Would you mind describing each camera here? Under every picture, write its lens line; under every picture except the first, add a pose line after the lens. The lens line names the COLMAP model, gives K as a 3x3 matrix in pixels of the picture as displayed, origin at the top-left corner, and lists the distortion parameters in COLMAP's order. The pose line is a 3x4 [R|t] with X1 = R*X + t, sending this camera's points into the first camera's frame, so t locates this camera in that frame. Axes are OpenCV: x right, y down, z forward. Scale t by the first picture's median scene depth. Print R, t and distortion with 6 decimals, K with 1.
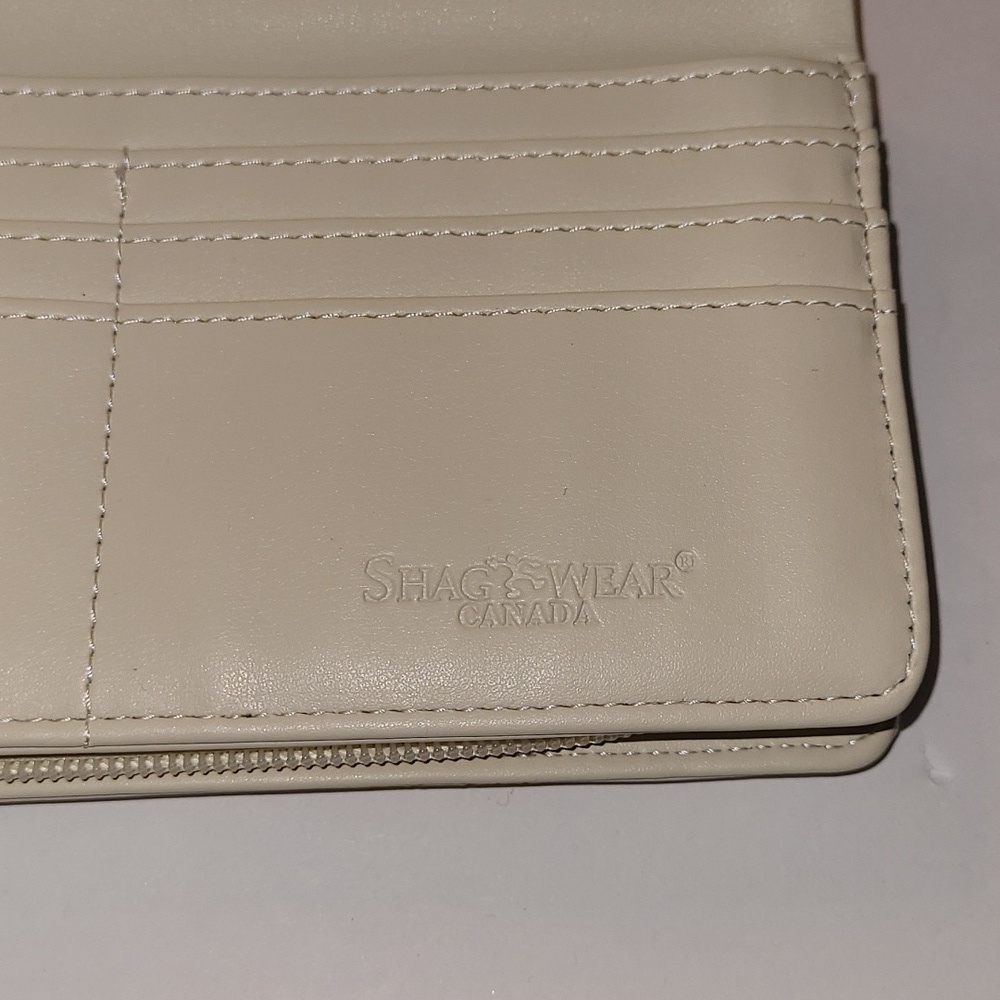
lens RADIAL K [[1580.3, 0, 500.0], [0, 1580.3, 500.0], [0, 0, 1]] dist [0.007307, -0.121243]
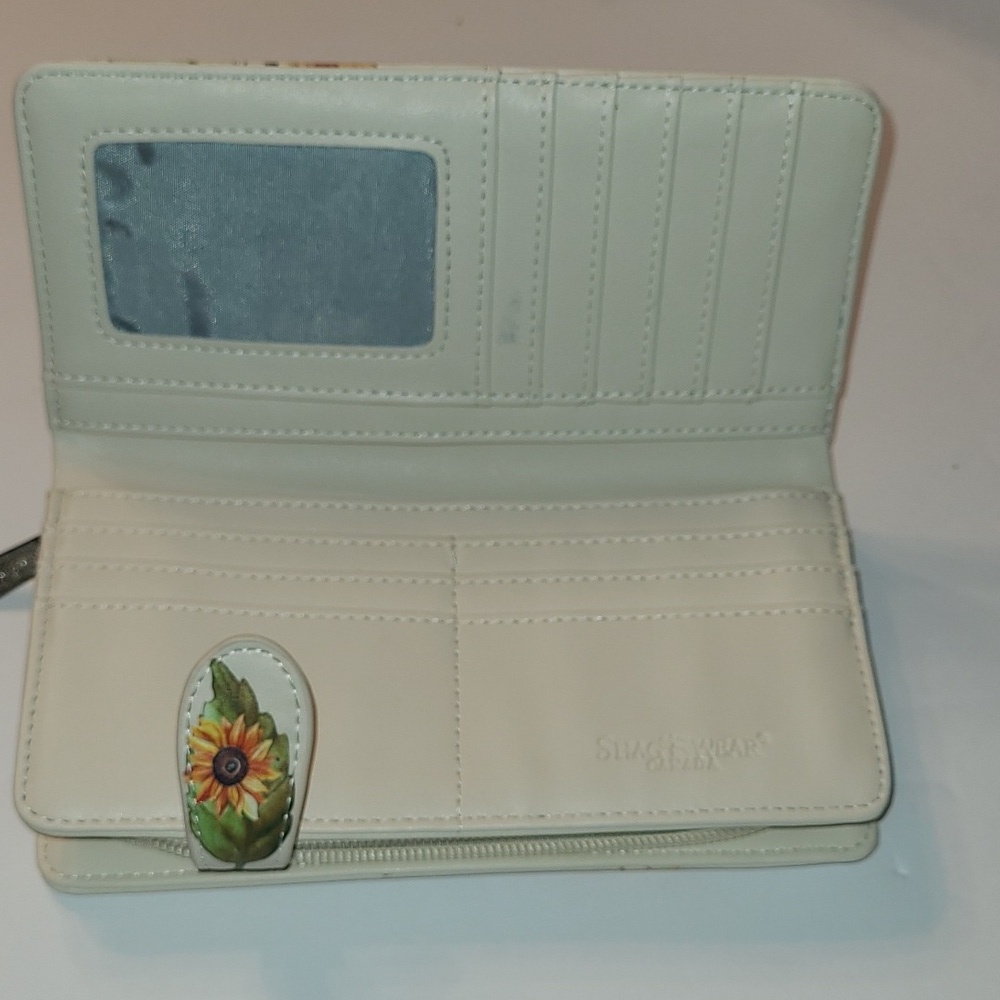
lens RADIAL K [[1580.3, 0, 500.0], [0, 1580.3, 500.0], [0, 0, 1]] dist [0.007307, -0.121243]
pose [[0.999942, -0.004208, 0.009904, -0.208559], [0.006676, 0.964428, -0.264262, 0.249886], [-0.008440, 0.264312, 0.964400, -0.885937]]
